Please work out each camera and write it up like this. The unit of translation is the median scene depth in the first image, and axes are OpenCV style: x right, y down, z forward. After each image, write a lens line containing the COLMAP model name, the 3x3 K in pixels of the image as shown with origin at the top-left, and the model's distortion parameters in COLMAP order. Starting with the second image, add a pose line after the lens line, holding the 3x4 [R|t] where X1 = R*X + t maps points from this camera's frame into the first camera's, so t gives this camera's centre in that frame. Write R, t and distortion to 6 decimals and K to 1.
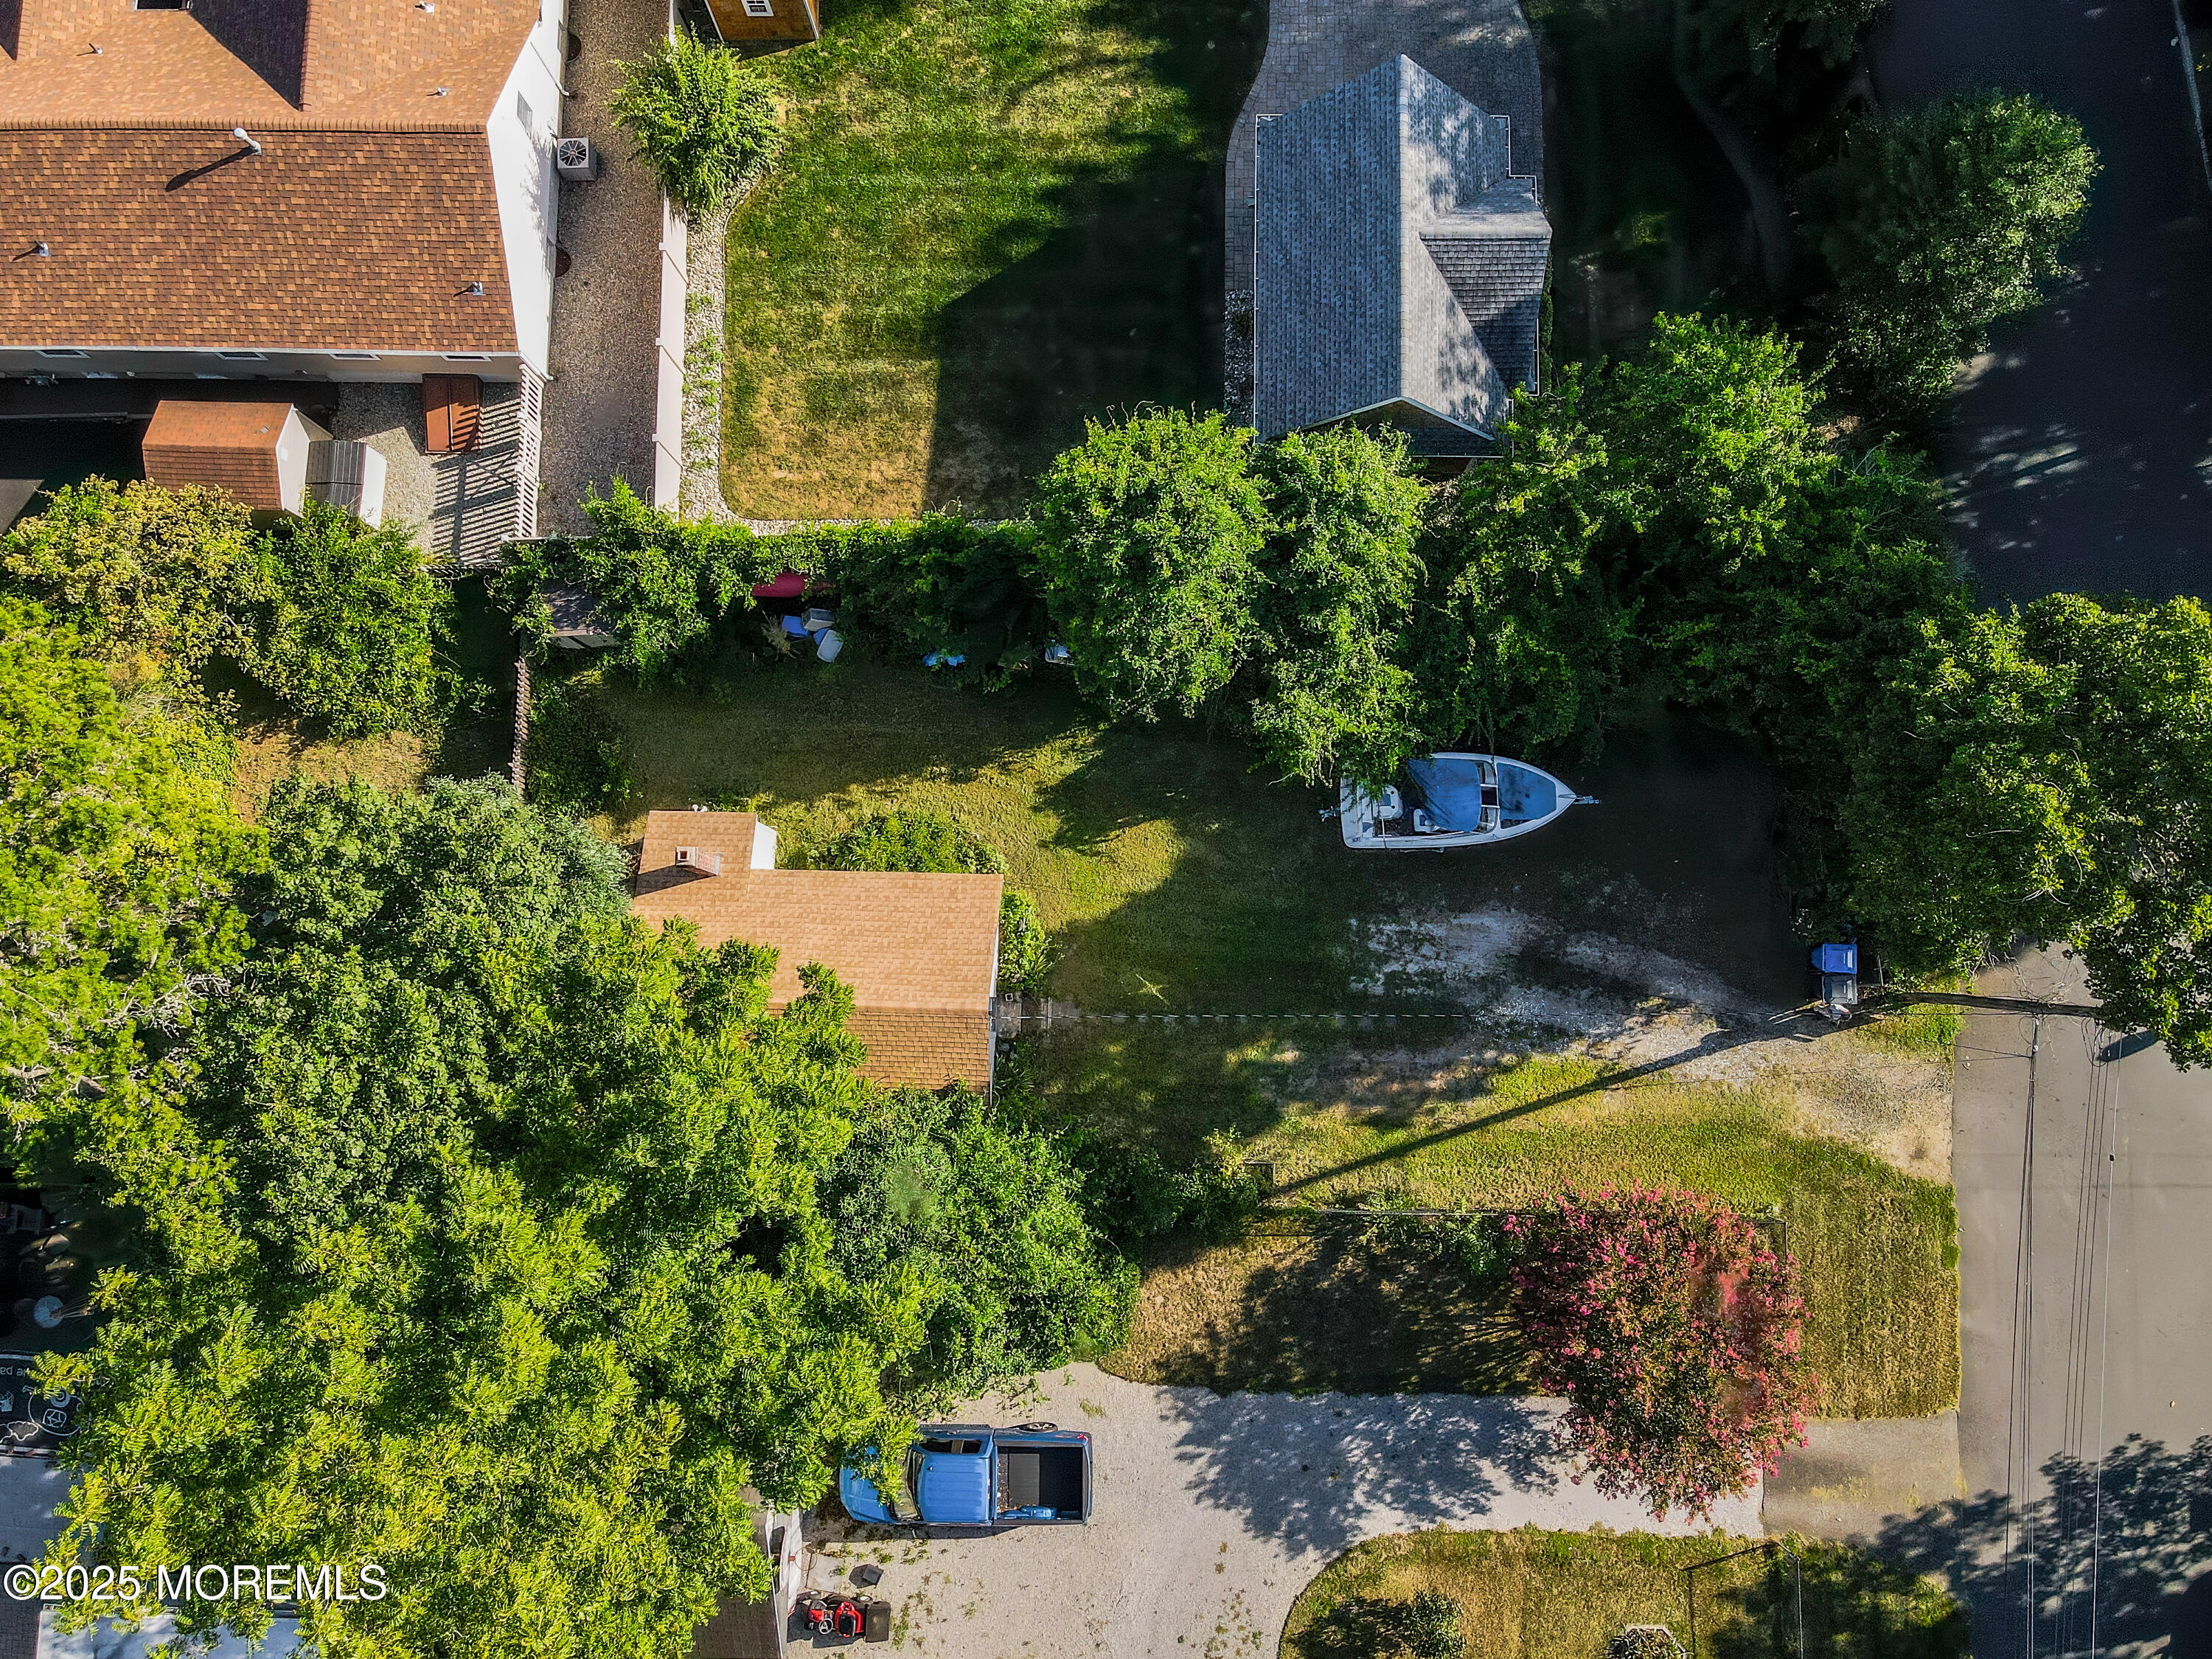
lens RADIAL K [[1639.8, 0, 1111.2], [0, 1639.8, 813.9], [0, 0, 1]] dist [0.010048, 0.014117]
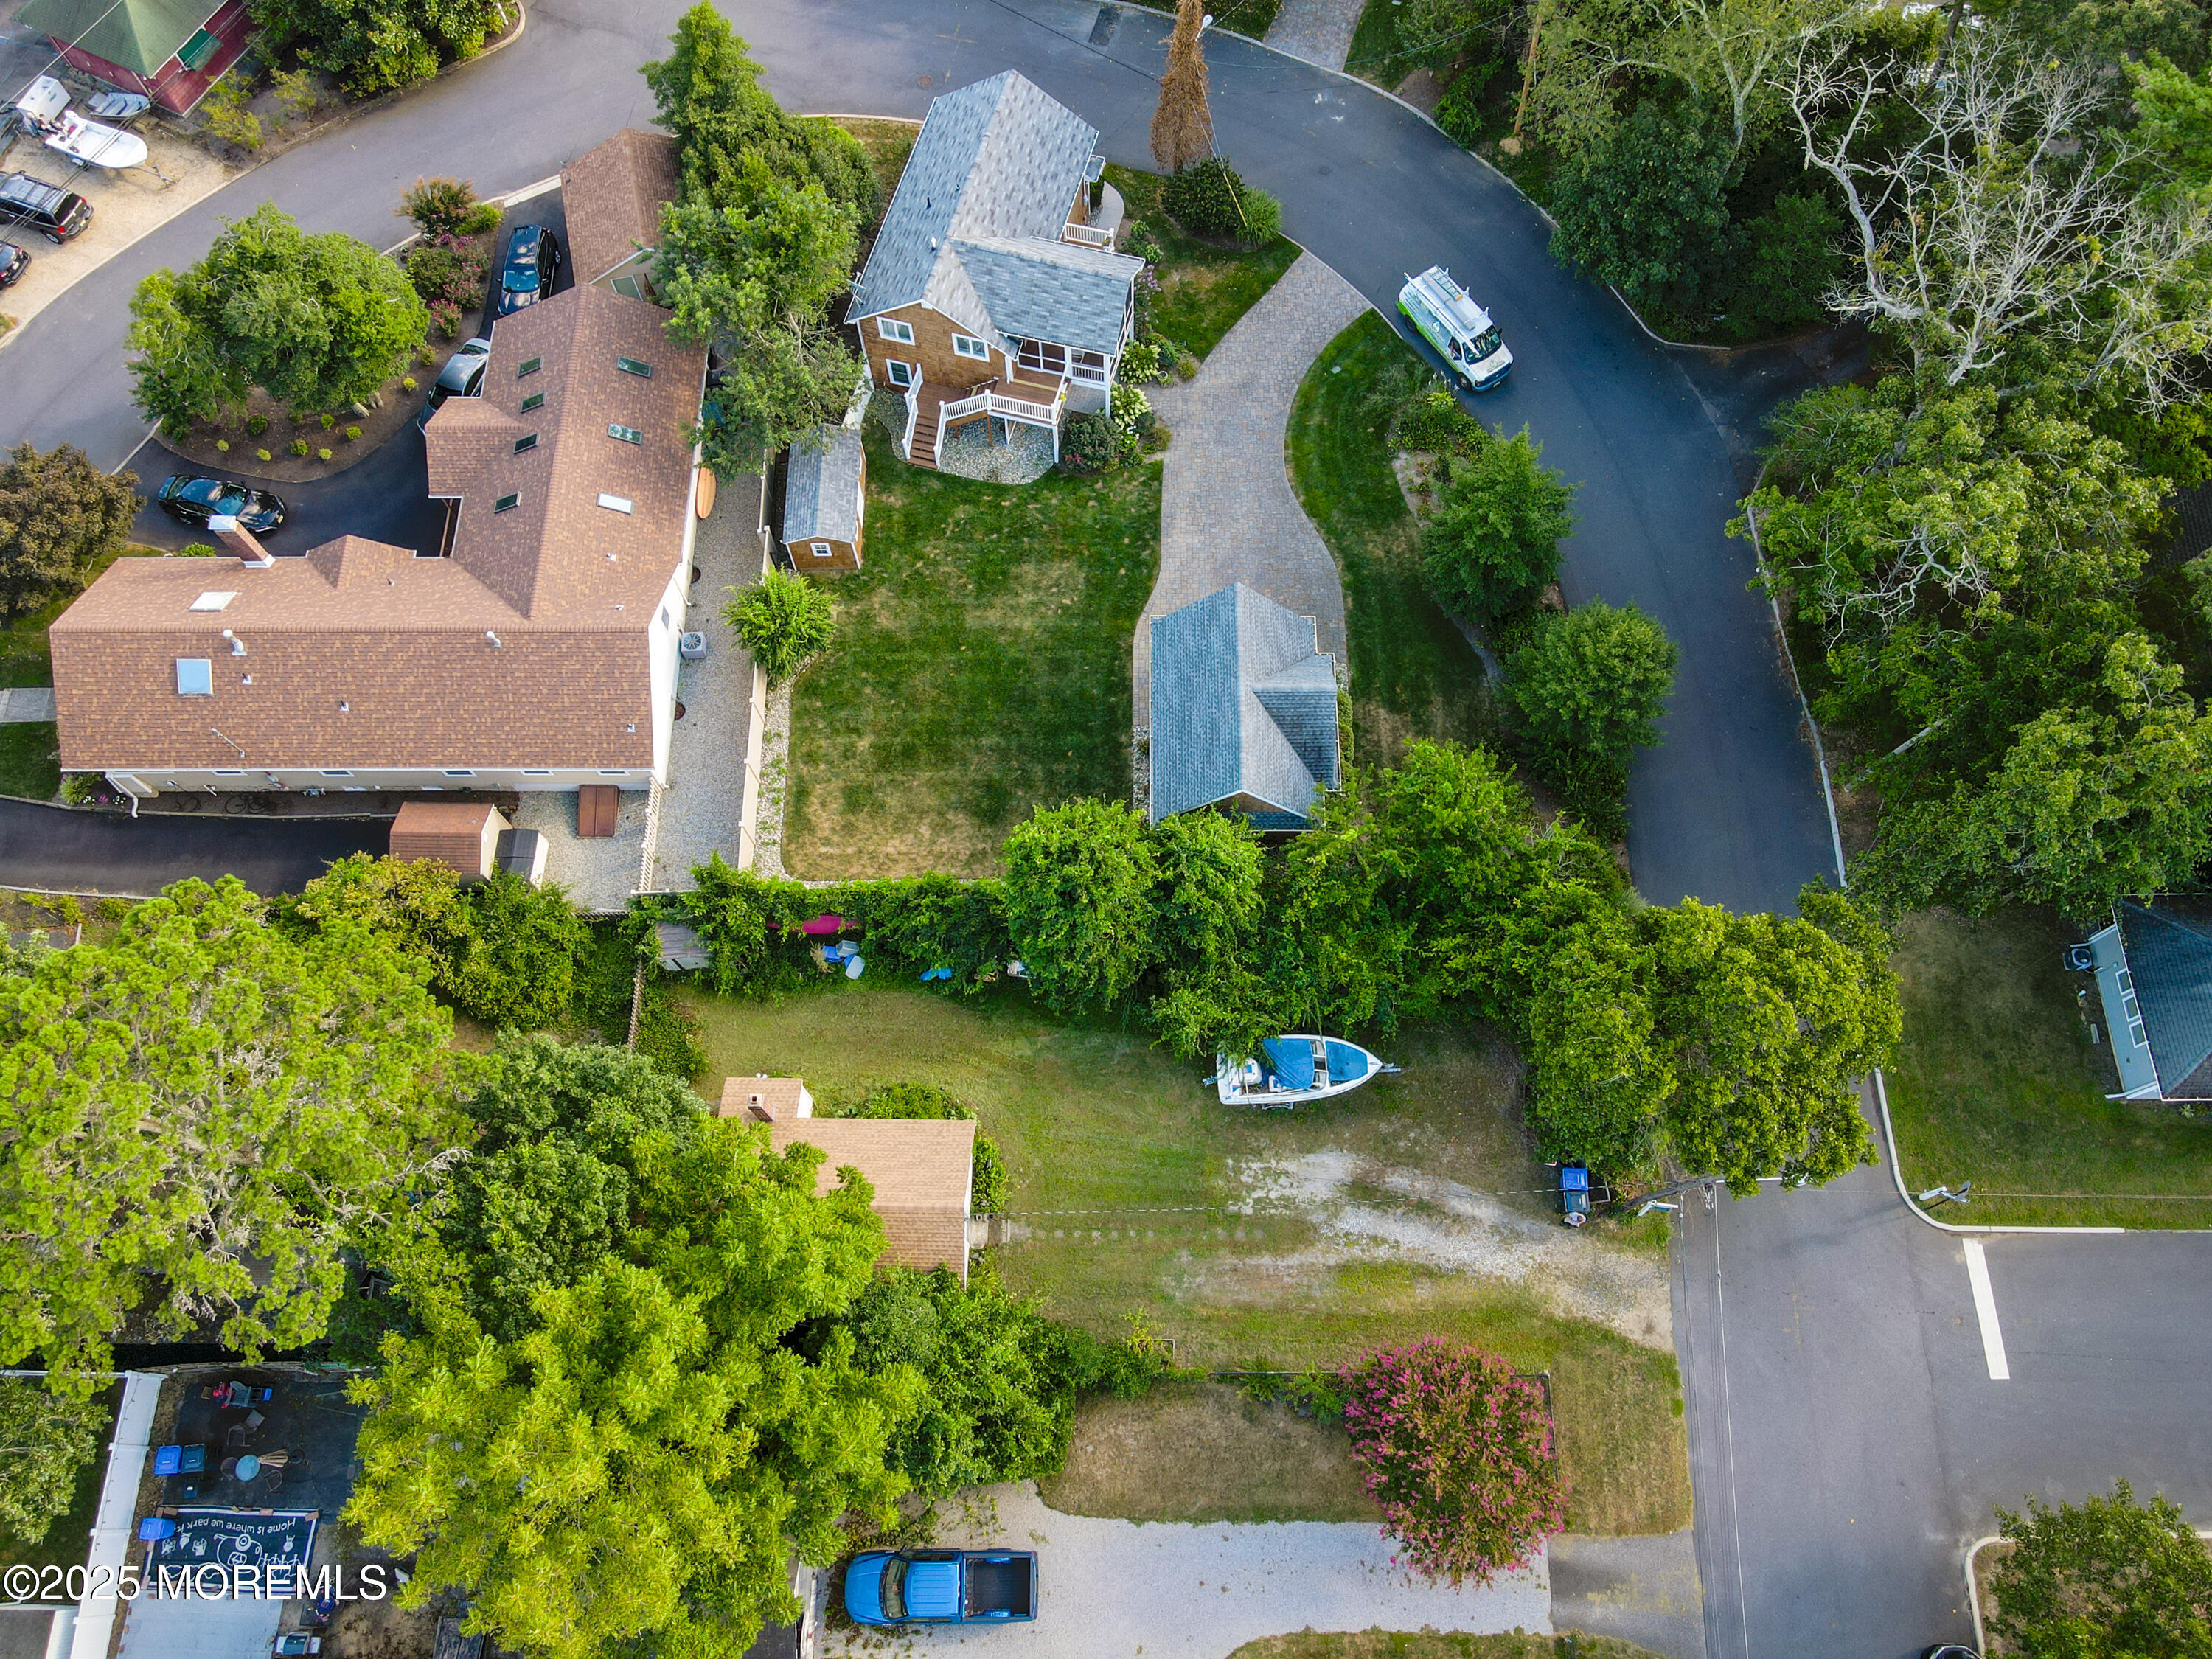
lens RADIAL K [[1542.5, 0, 1093.3], [0, 1542.5, 809.3], [0, 0, 1]] dist [0.007756, 0.021064]
pose [[0.999956, -0.005996, 0.007151, 0.026916], [0.007646, 0.965729, -0.259441, 0.123518], [-0.005350, 0.259484, 0.965733, -0.348745]]
